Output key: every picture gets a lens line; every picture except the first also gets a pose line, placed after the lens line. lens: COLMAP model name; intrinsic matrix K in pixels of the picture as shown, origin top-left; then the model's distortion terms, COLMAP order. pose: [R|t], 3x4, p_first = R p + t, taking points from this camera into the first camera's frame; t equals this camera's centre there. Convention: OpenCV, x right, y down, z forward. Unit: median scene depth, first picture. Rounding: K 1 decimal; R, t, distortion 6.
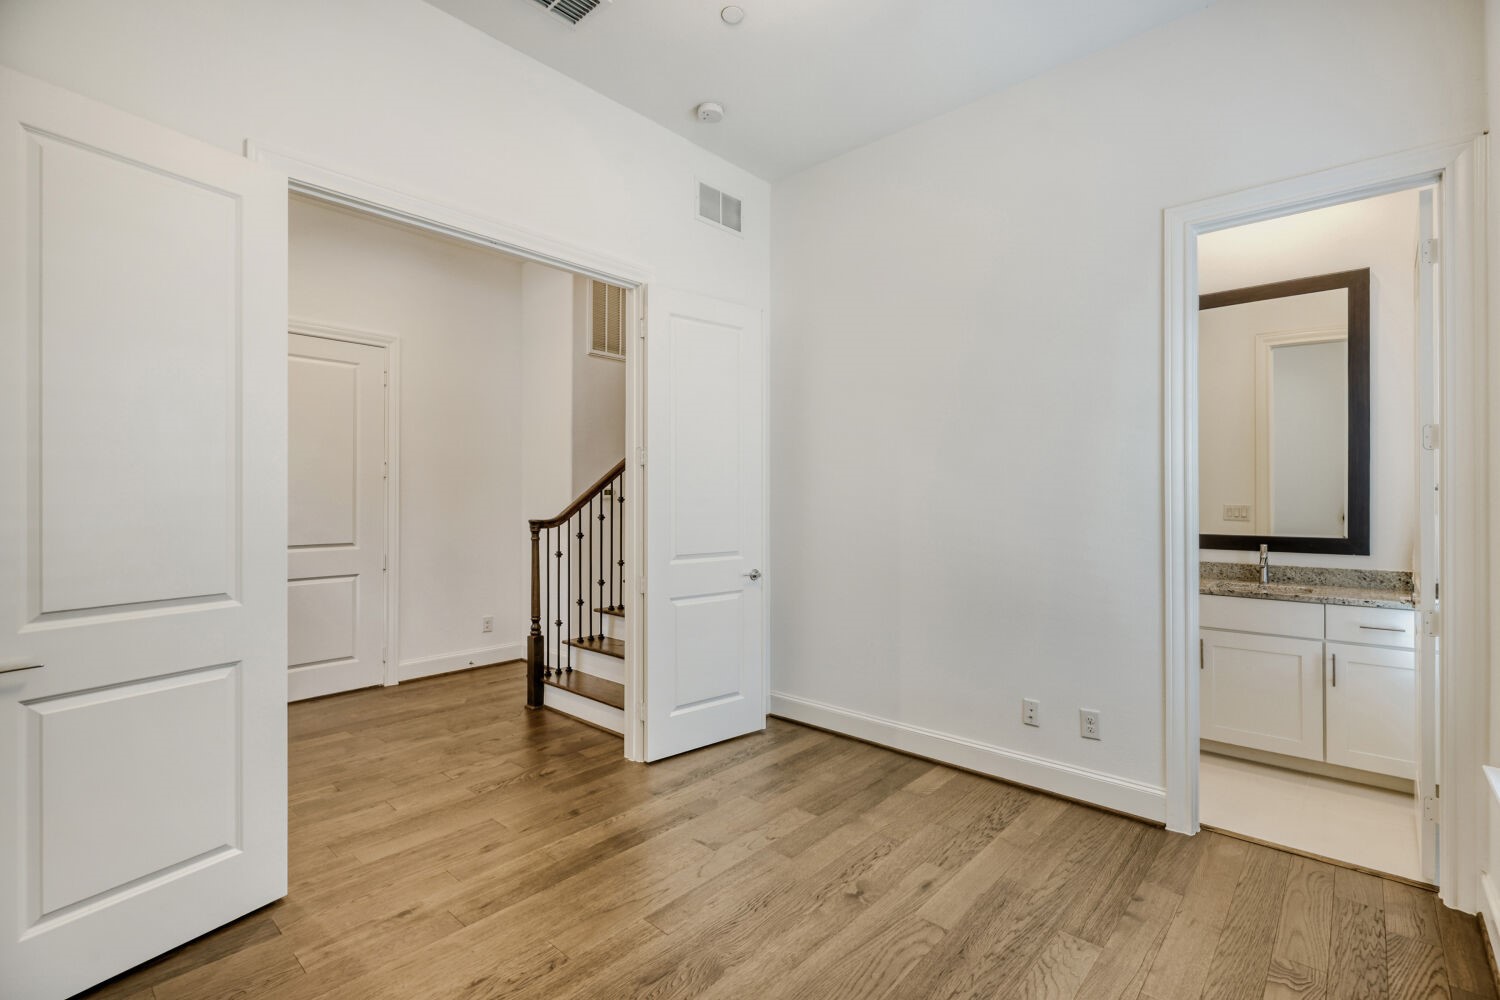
lens RADIAL K [[679.3, 0, 743.4], [0, 679.3, 498.8], [0, 0, 1]] dist [-0.000237, 0.002167]
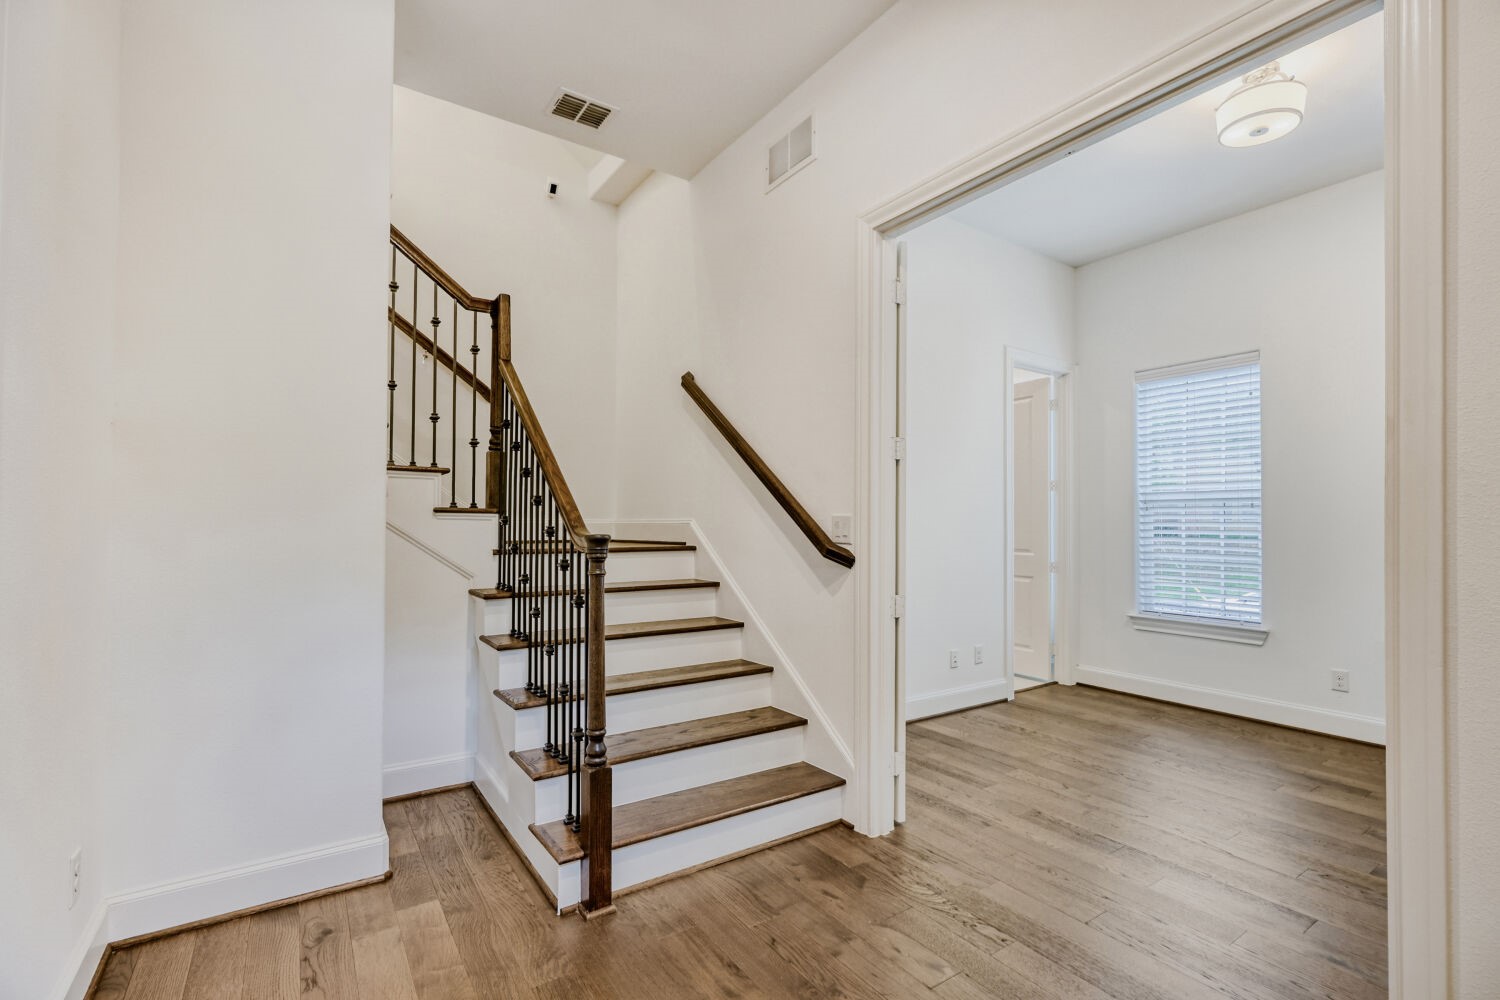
lens RADIAL K [[679.3, 0, 747.9], [0, 679.3, 511.0], [0, 0, 1]] dist [-0.000237, 0.002167]
pose [[0.238545, 0.022124, 0.970879, -1.168732], [0.006870, 0.999677, -0.024468, 0.034875], [-0.971107, 0.012506, 0.238316, 1.154606]]
